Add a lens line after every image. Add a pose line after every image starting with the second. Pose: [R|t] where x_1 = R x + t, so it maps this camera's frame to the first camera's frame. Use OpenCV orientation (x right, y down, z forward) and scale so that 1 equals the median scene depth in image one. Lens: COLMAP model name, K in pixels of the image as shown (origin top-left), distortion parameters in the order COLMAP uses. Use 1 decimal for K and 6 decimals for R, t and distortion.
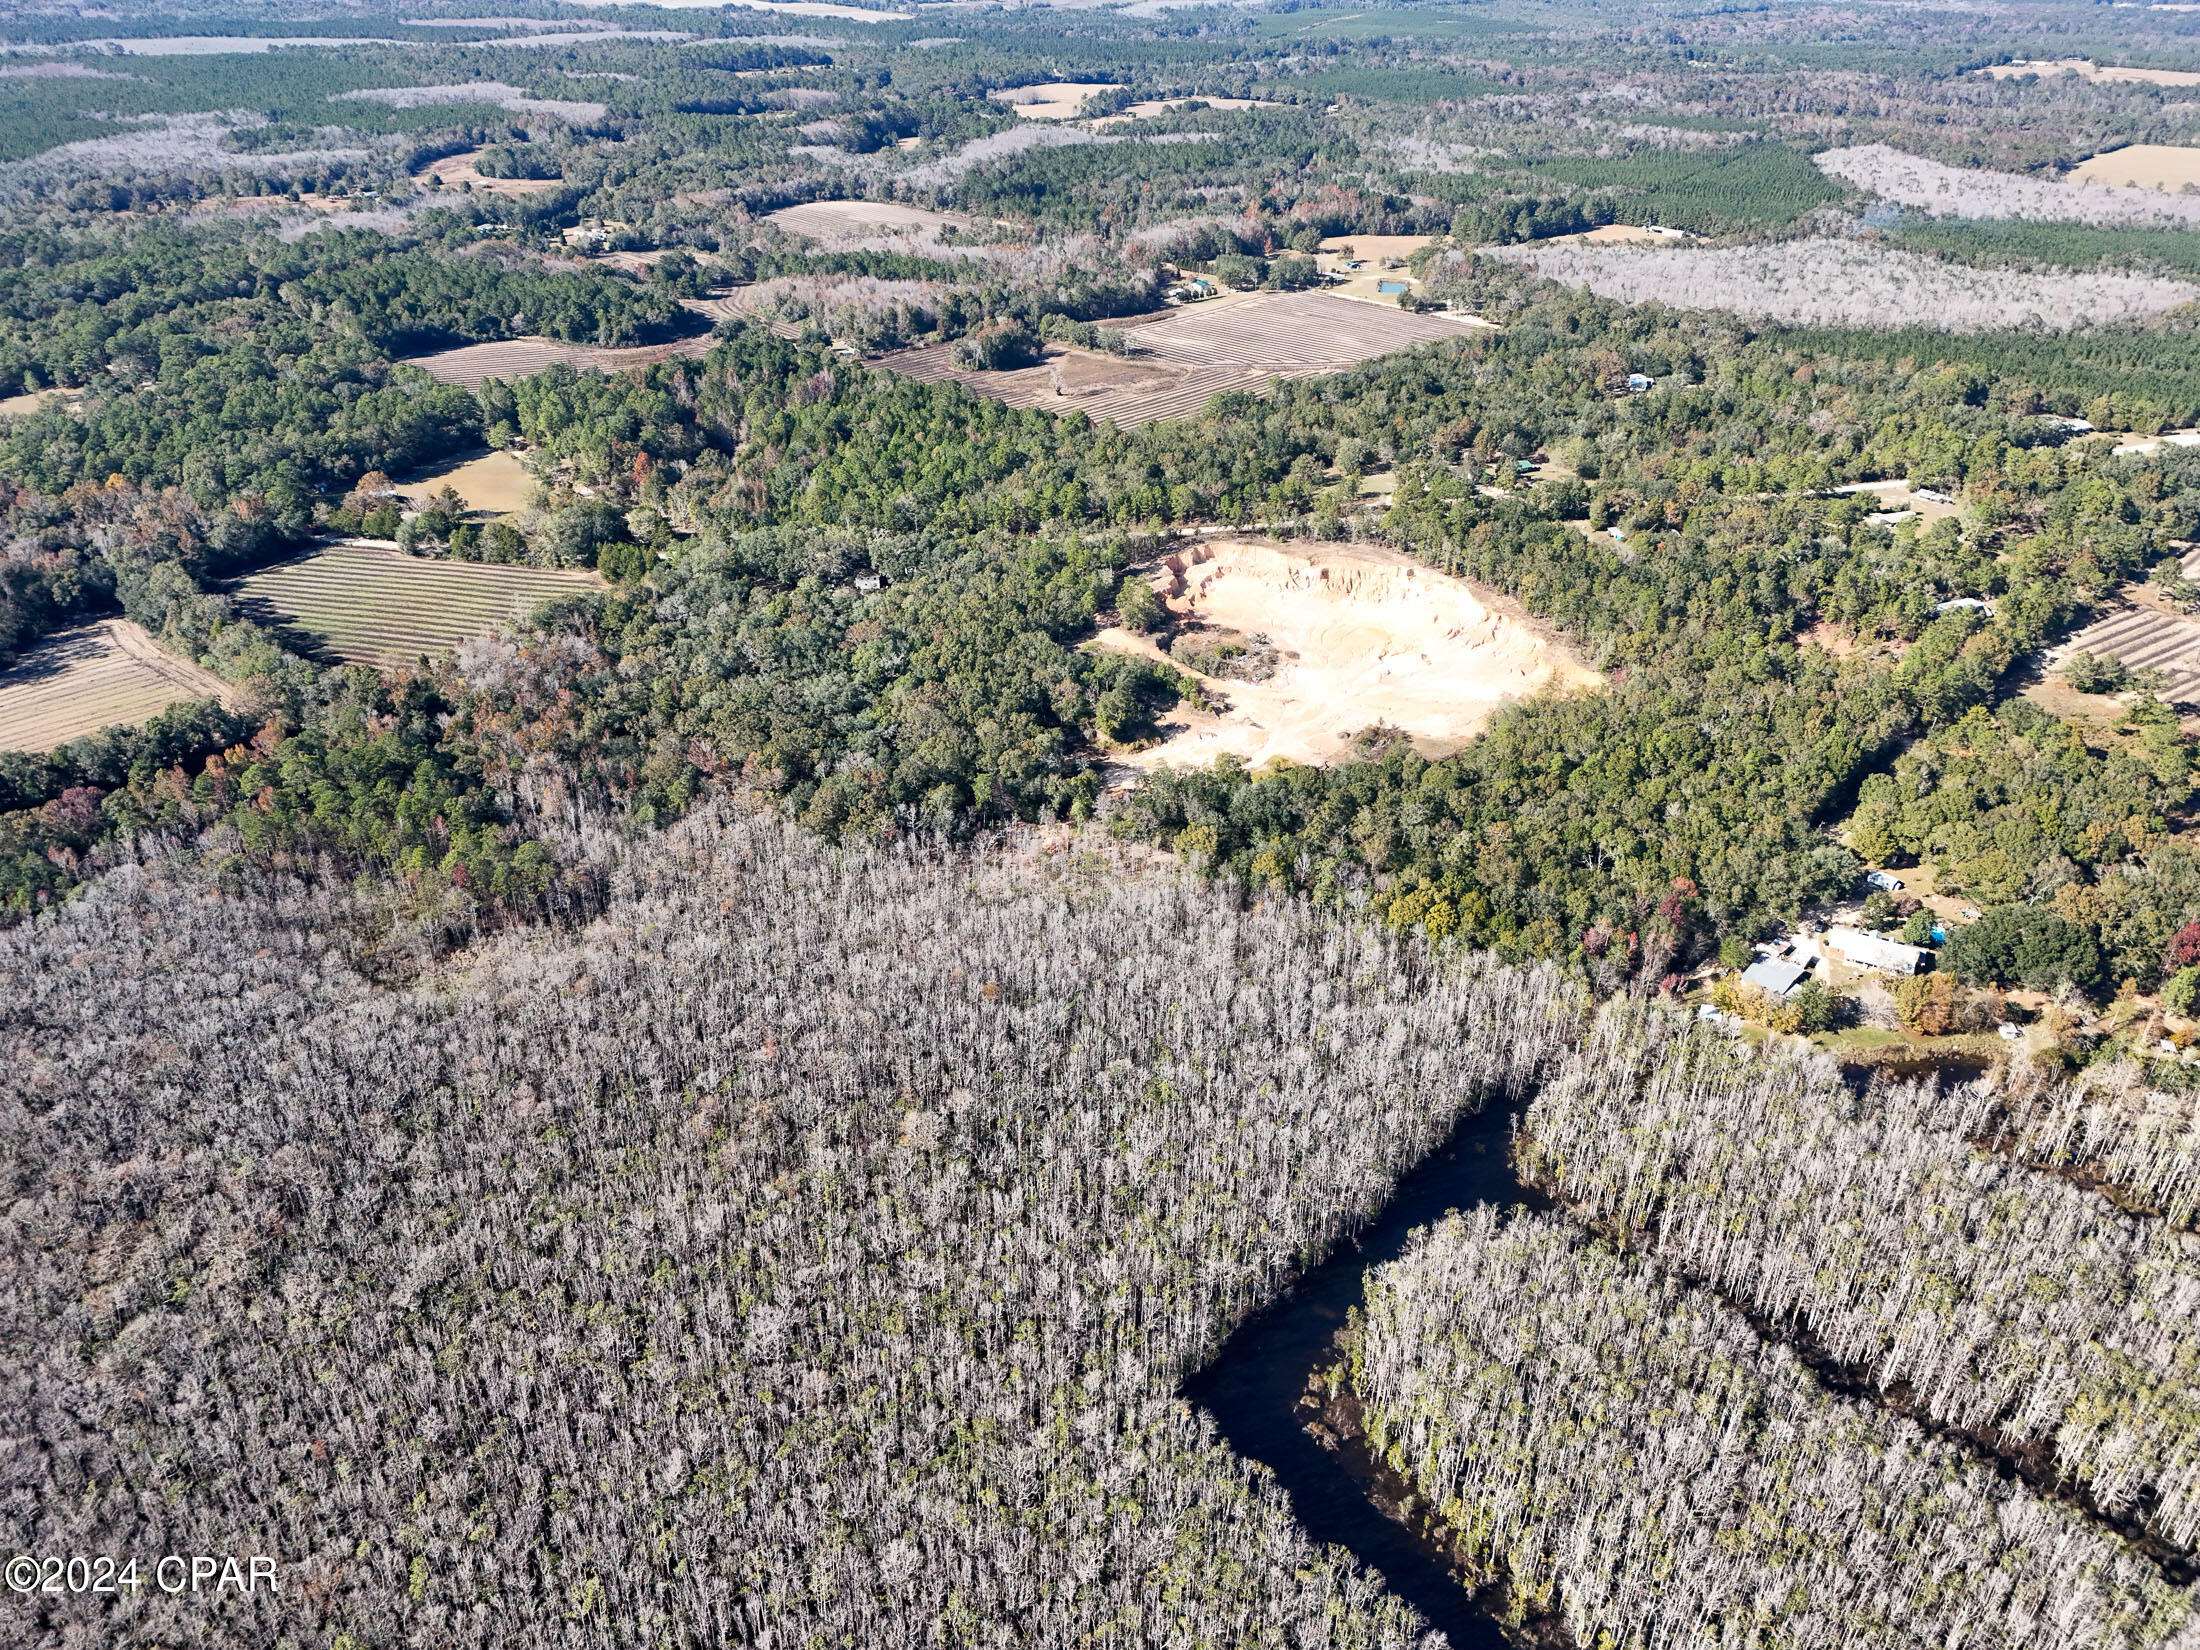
lens RADIAL K [[1611.6, 0, 1096.3], [0, 1611.6, 816.6], [0, 0, 1]] dist [0.063865, -0.044554]
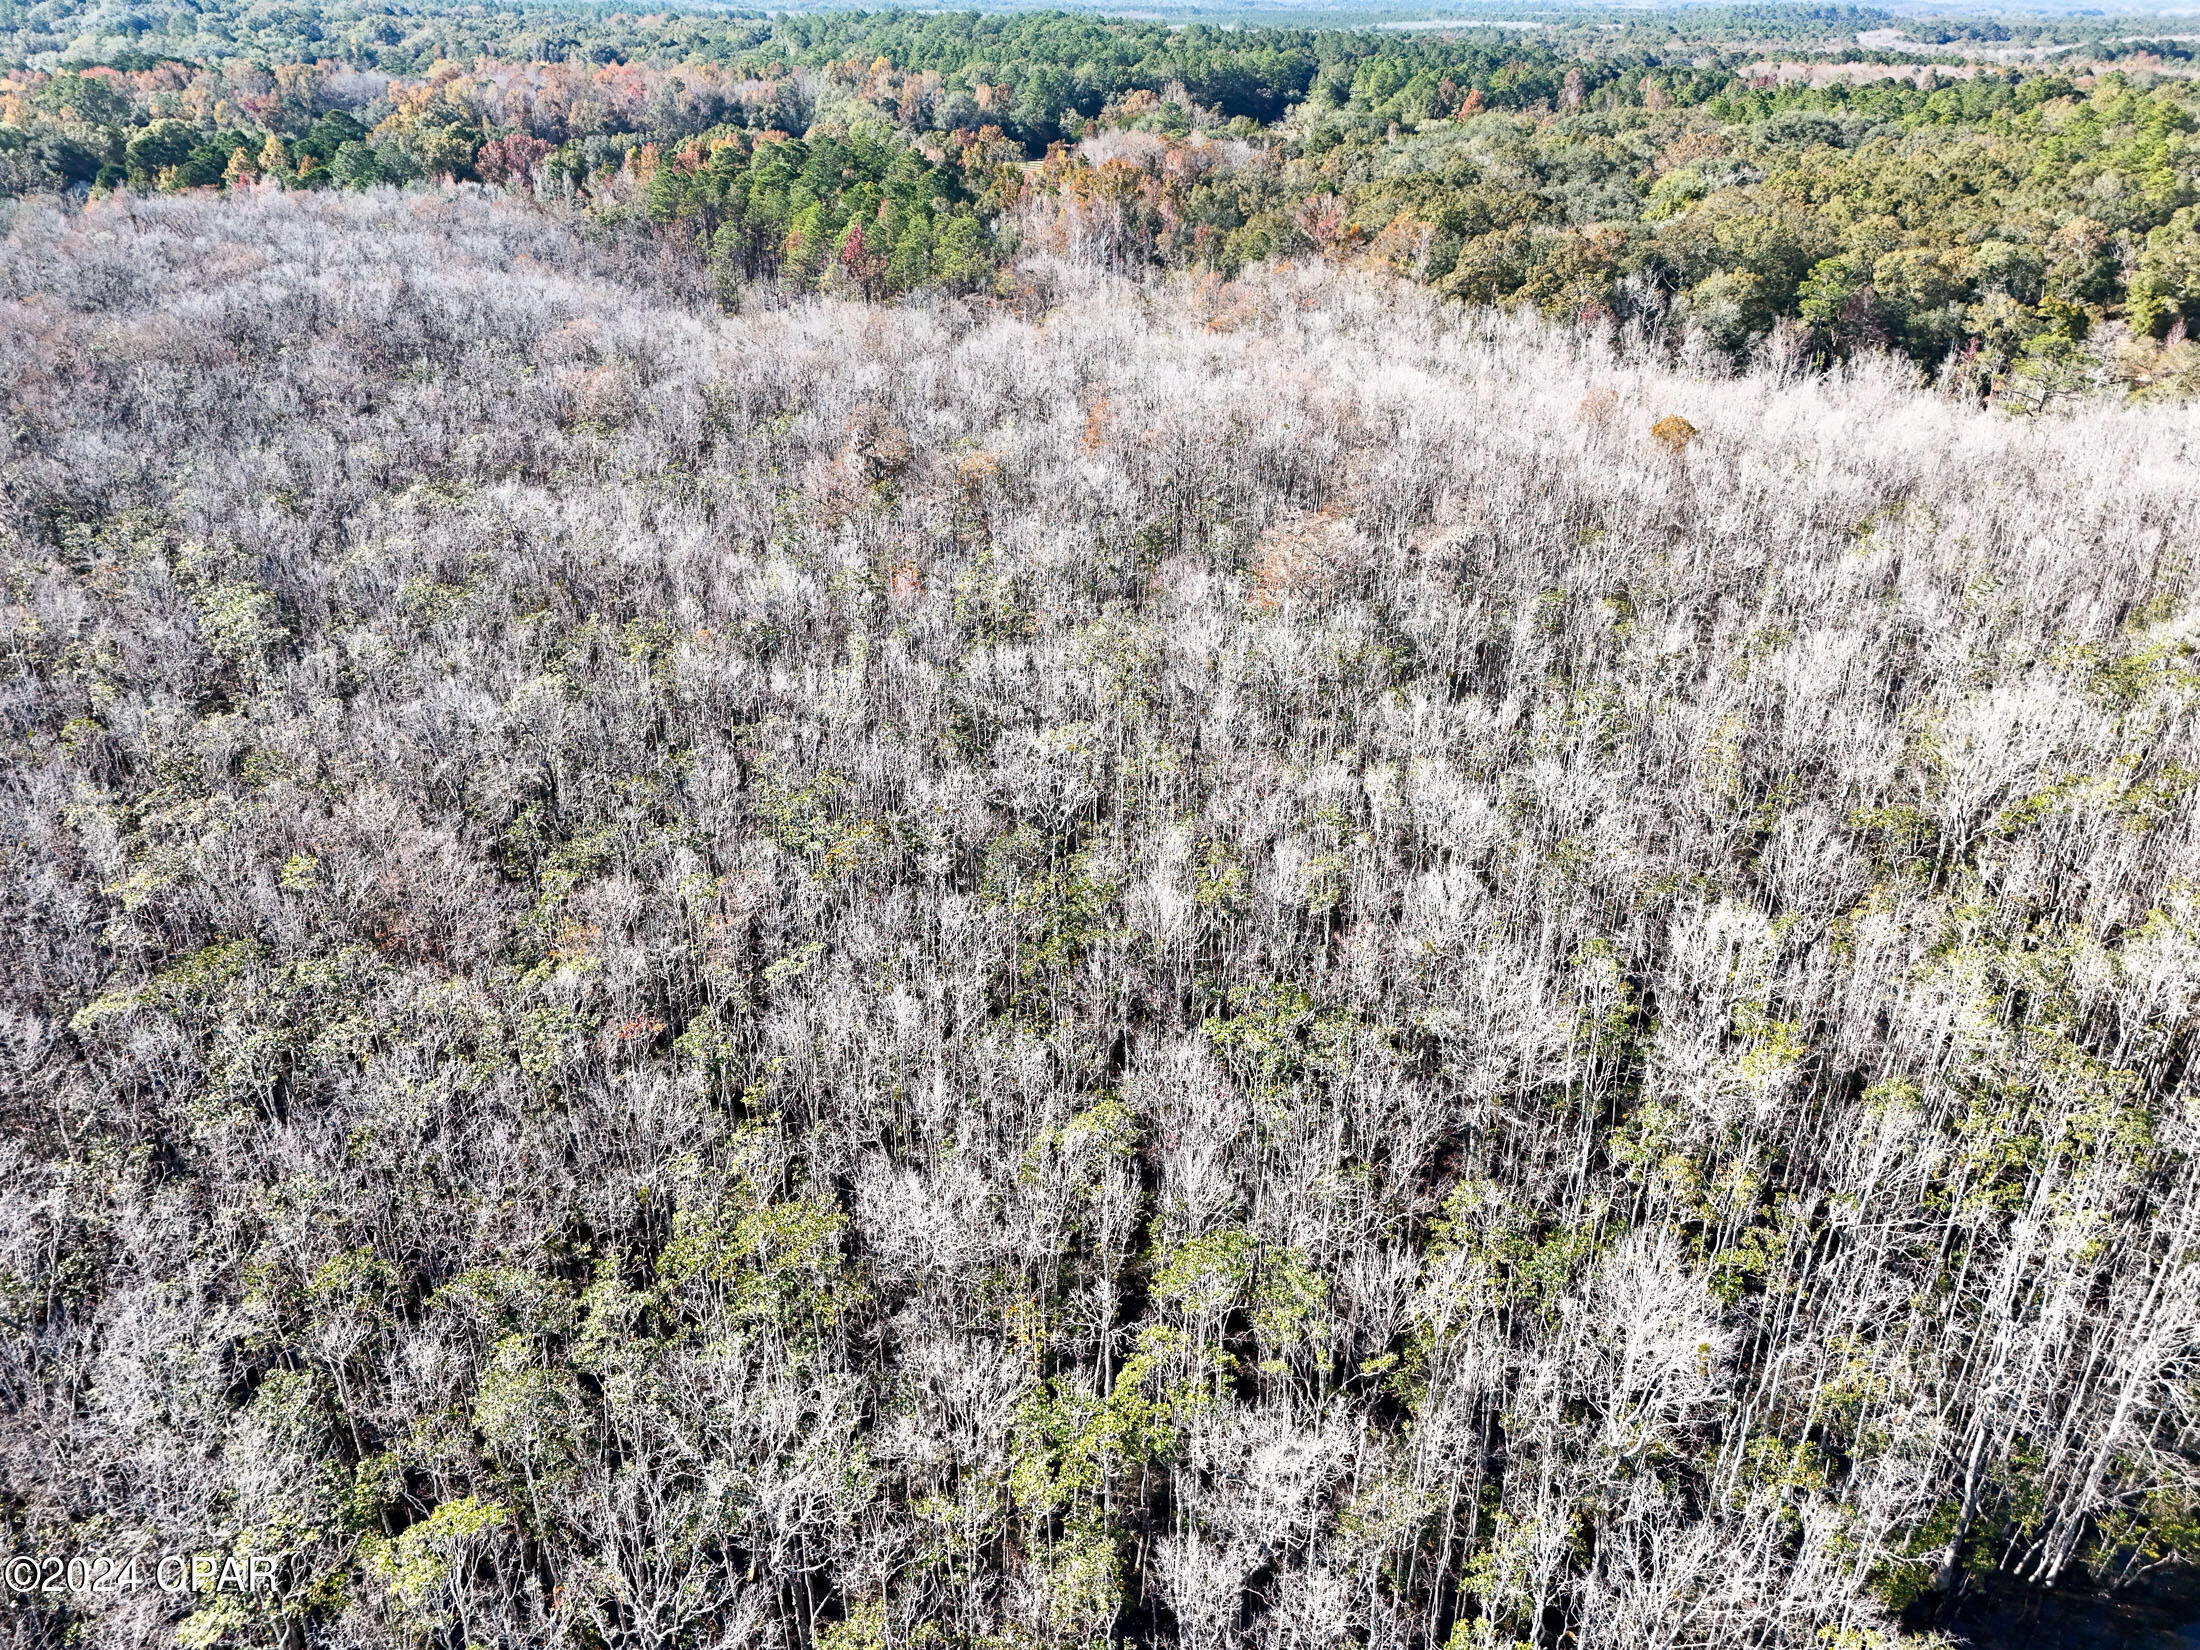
lens RADIAL K [[1611.6, 0, 1099.2], [0, 1611.6, 831.9], [0, 0, 1]] dist [0.063865, -0.044554]
pose [[0.834081, 0.251905, -0.490768, 0.024939], [-0.279789, 0.959908, 0.017196, 0.167599], [0.475423, 0.122968, 0.871121, 0.448922]]
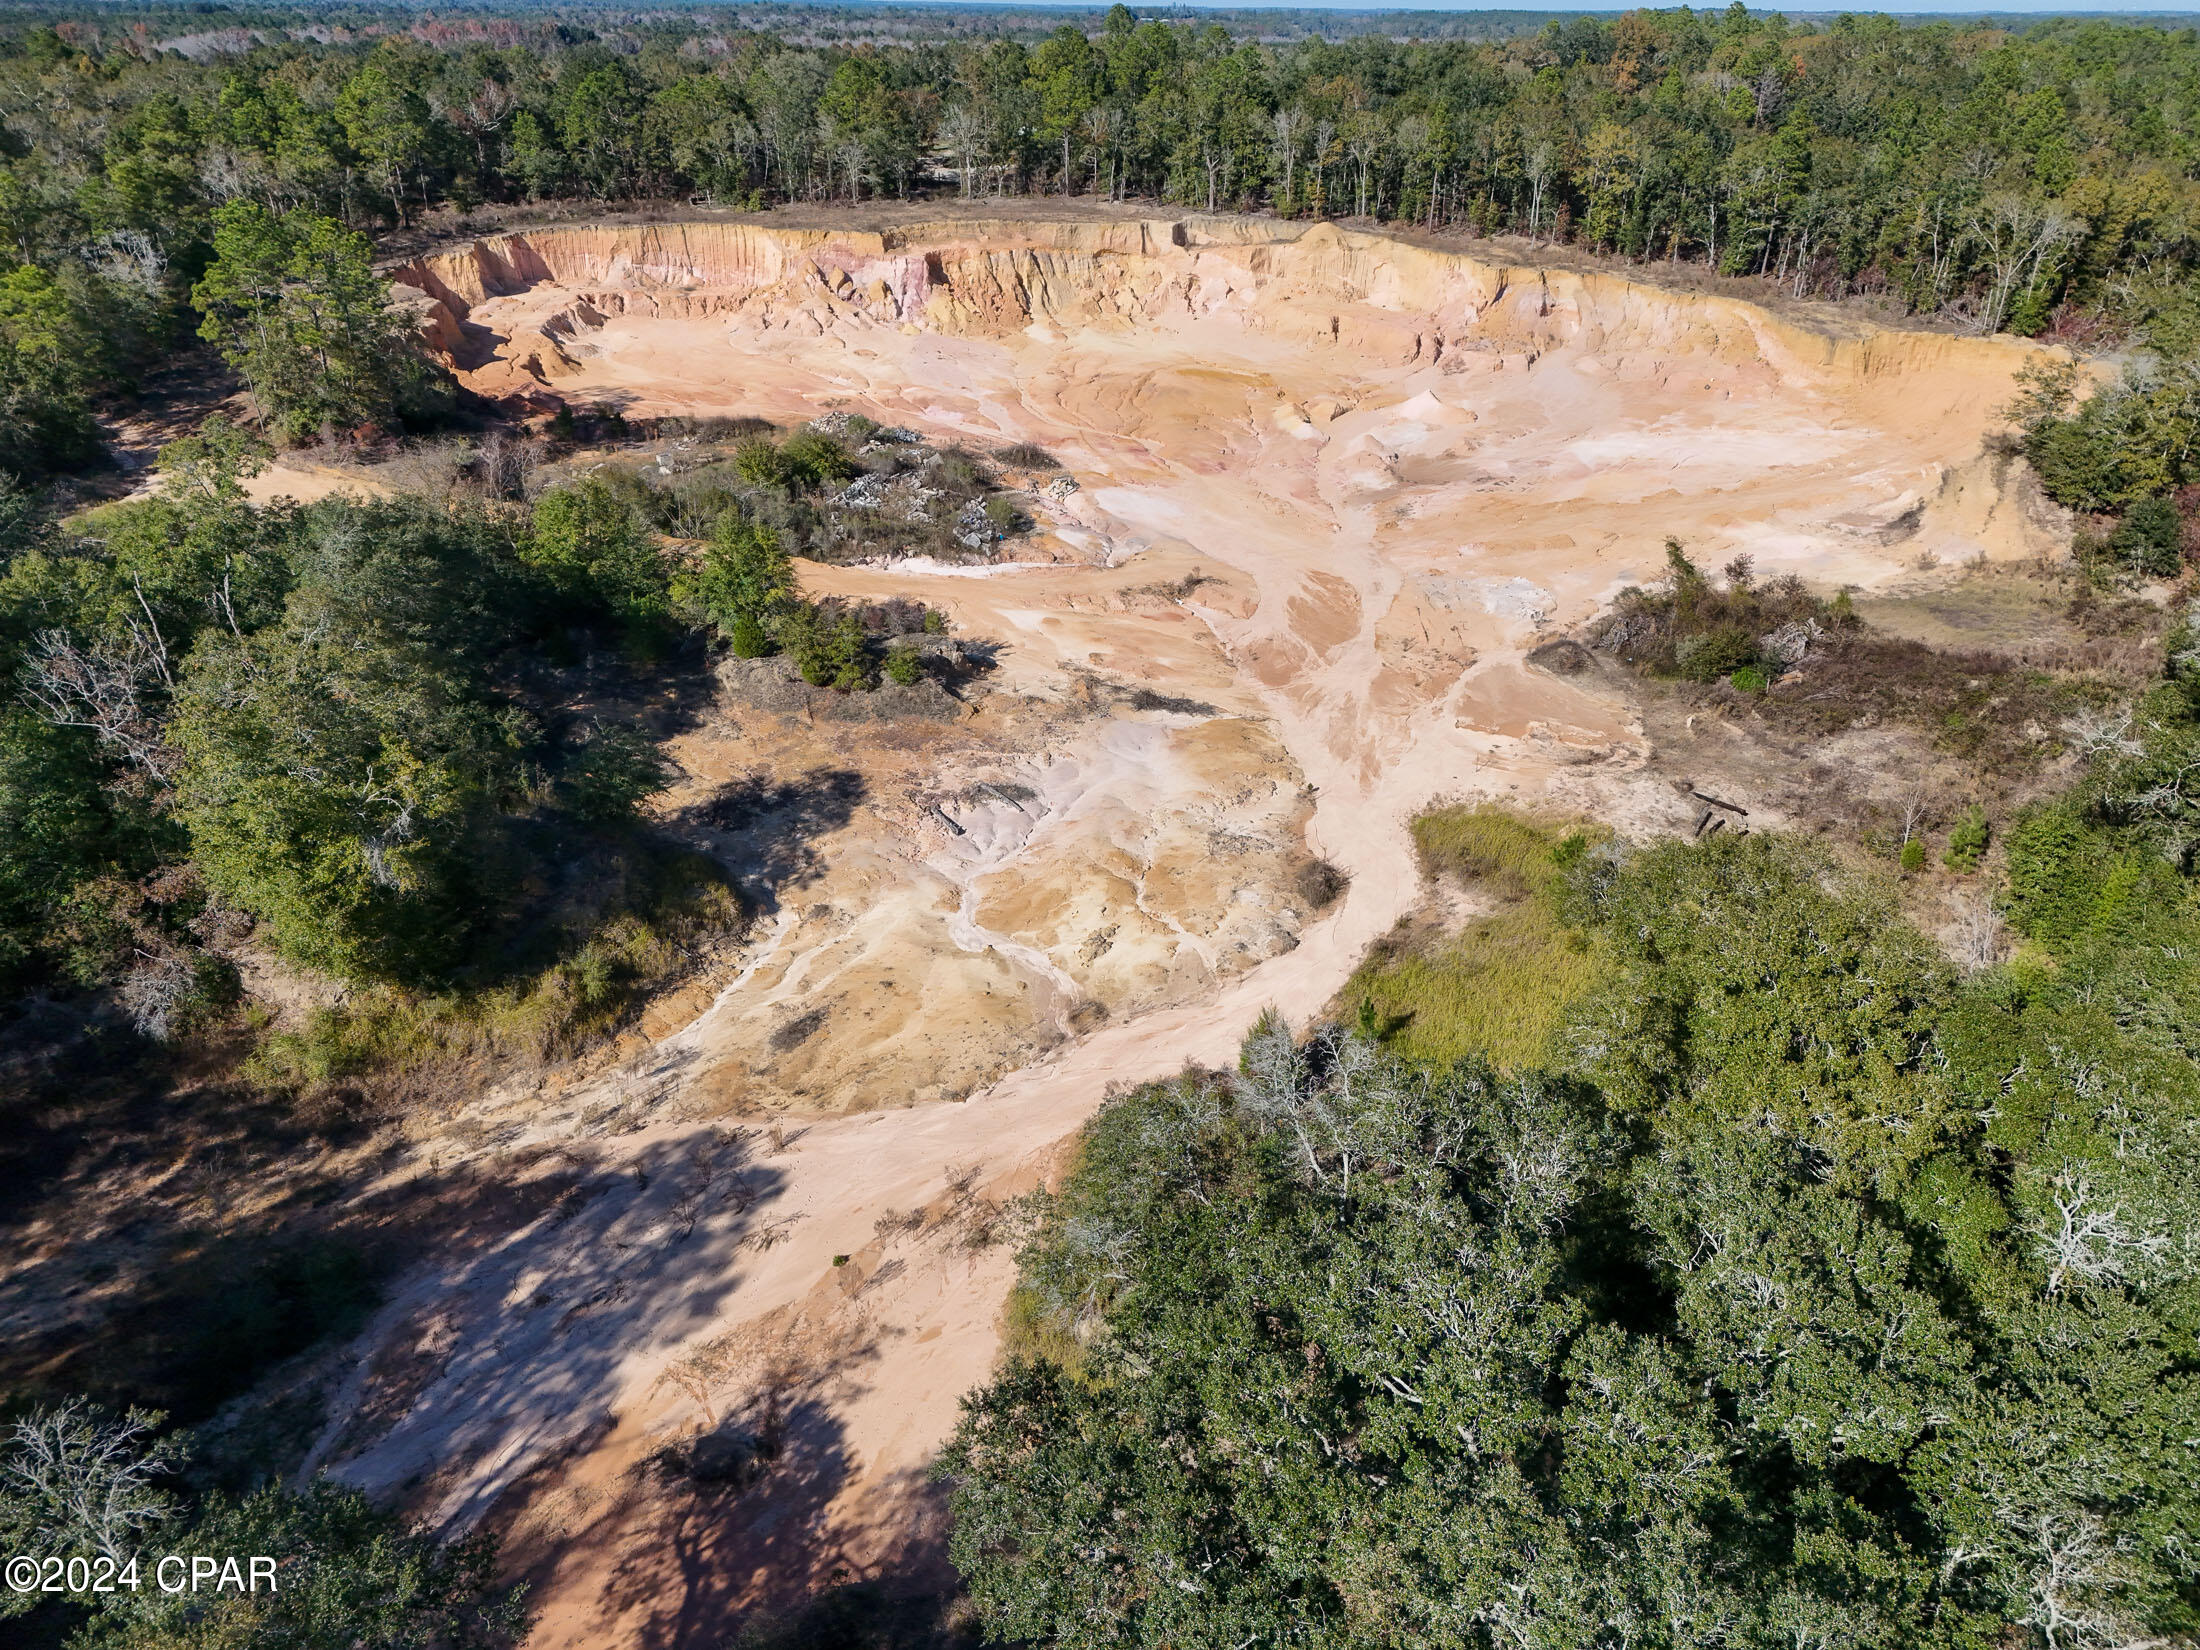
lens RADIAL K [[1611.6, 0, 1108.9], [0, 1611.6, 820.7], [0, 0, 1]] dist [0.063865, -0.044554]
pose [[0.865209, -0.228532, 0.446303, 0.005003], [0.252617, 0.967549, 0.005712, -0.046998], [-0.433125, 0.107801, 0.894864, 0.856022]]
